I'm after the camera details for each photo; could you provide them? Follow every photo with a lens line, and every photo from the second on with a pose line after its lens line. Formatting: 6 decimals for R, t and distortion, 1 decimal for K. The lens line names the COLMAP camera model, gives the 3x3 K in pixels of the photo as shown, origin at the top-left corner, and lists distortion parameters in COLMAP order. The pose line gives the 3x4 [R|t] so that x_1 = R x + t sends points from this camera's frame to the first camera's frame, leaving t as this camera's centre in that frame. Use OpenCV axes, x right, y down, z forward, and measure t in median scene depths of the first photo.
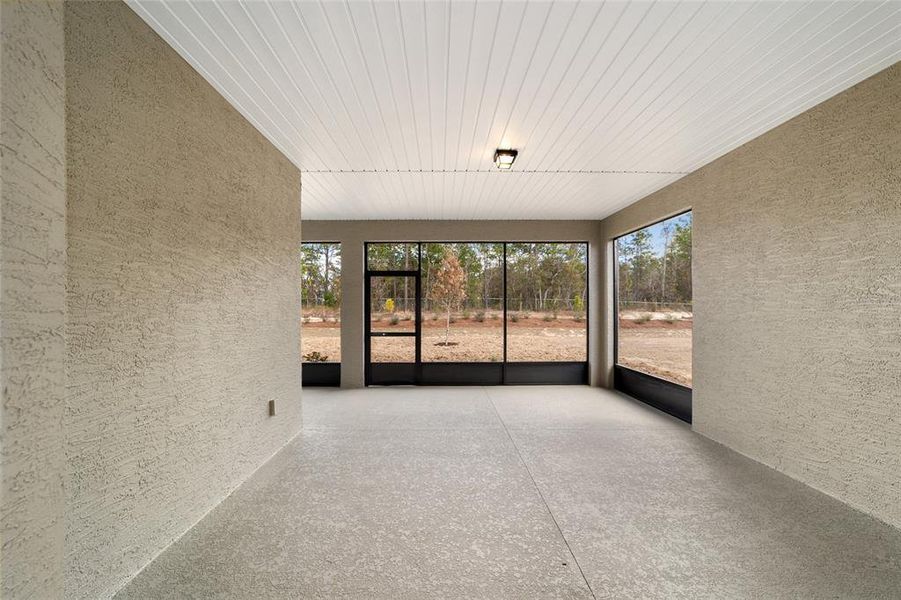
lens RADIAL K [[348.5, 0, 448.8], [0, 348.5, 302.8], [0, 0, 1]] dist [-0.006898, 0.002138]
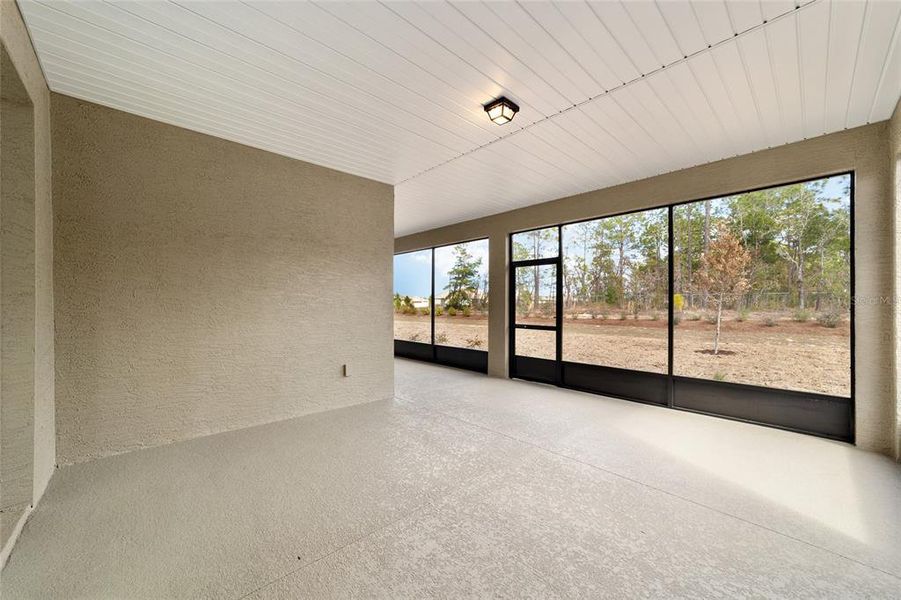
lens RADIAL K [[348.5, 0, 446.1], [0, 348.5, 301.2], [0, 0, 1]] dist [-0.006898, 0.002138]
pose [[0.670522, -0.003146, -0.741883, 0.375920], [0.004085, 0.999992, -0.000548, 0.019131], [0.741879, -0.002663, 0.670529, 0.194406]]
